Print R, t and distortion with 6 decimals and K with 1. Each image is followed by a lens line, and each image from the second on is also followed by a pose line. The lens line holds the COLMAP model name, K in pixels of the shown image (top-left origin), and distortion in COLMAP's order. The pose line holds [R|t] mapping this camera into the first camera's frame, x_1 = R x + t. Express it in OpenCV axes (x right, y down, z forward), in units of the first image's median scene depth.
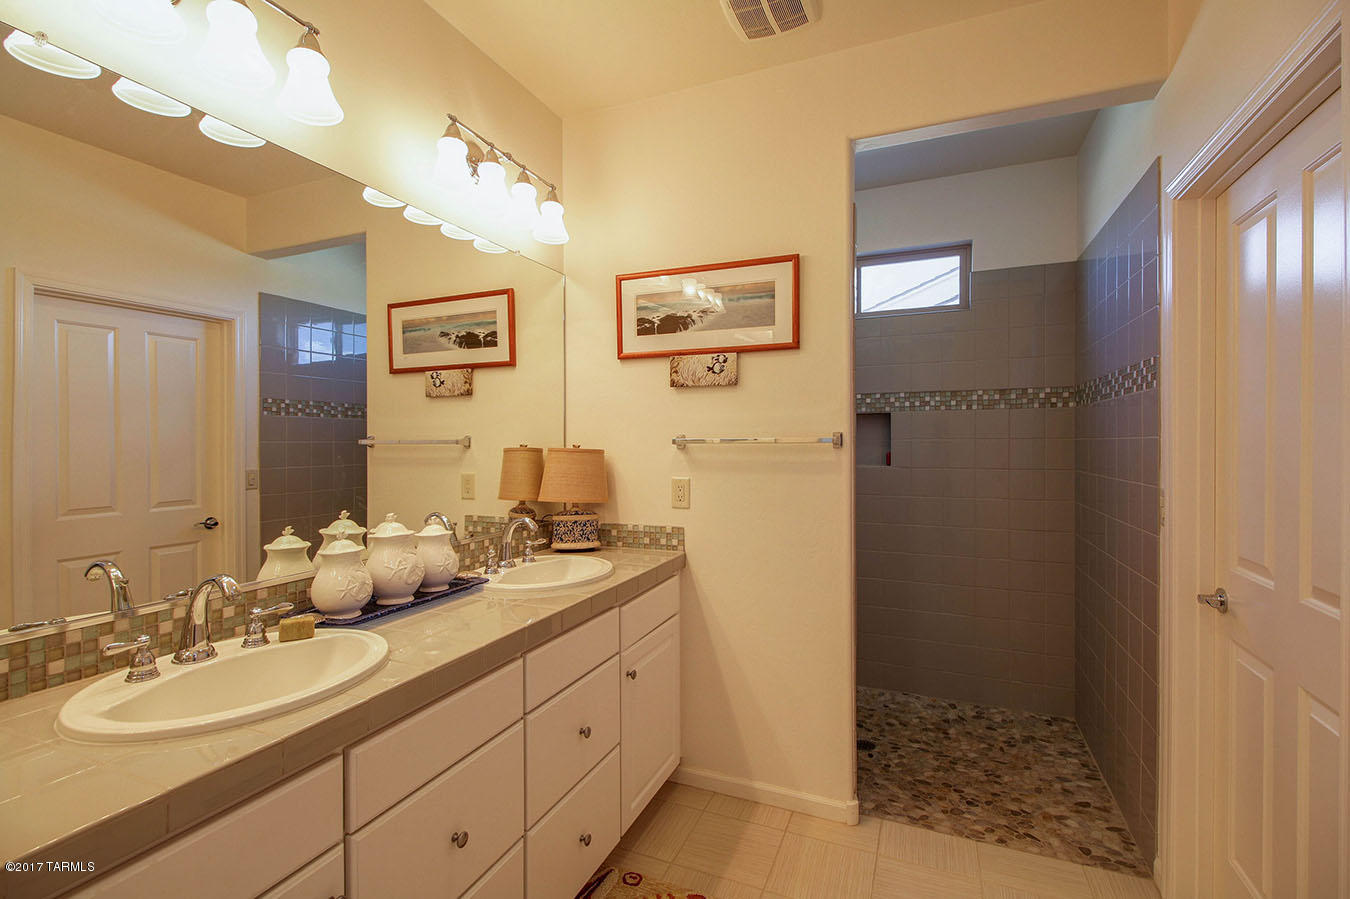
lens RADIAL K [[627.6, 0, 667.2], [0, 627.6, 451.0], [0, 0, 1]] dist [0.012413, -0.006923]
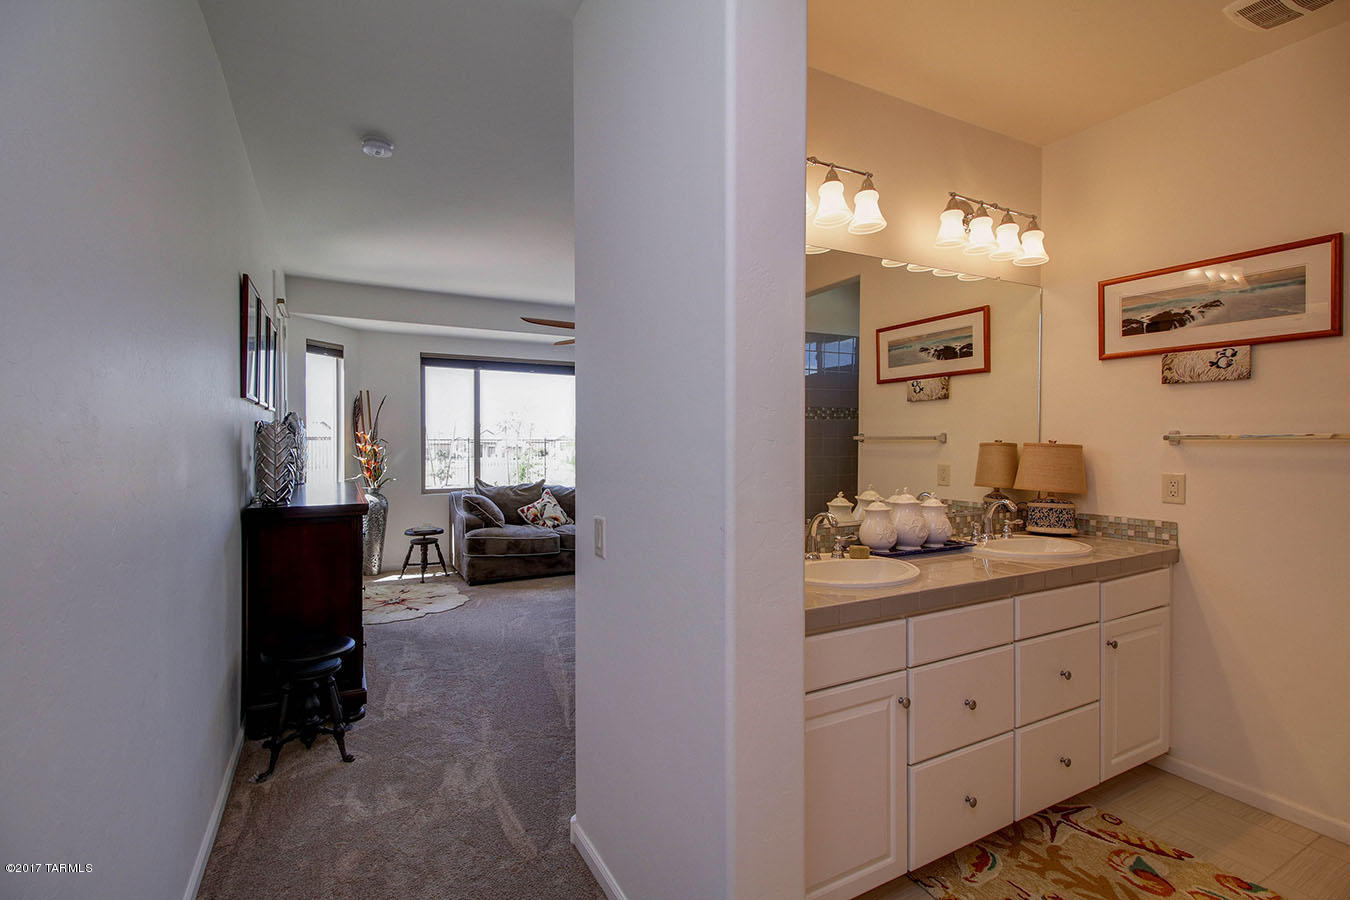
lens RADIAL K [[627.6, 0, 655.8], [0, 627.6, 448.9], [0, 0, 1]] dist [0.012413, -0.006923]
pose [[0.777574, 0.010867, -0.628698, 0.011208], [-0.009977, 0.999938, 0.004945, 0.007260], [0.628712, 0.002427, 0.777634, -0.323183]]
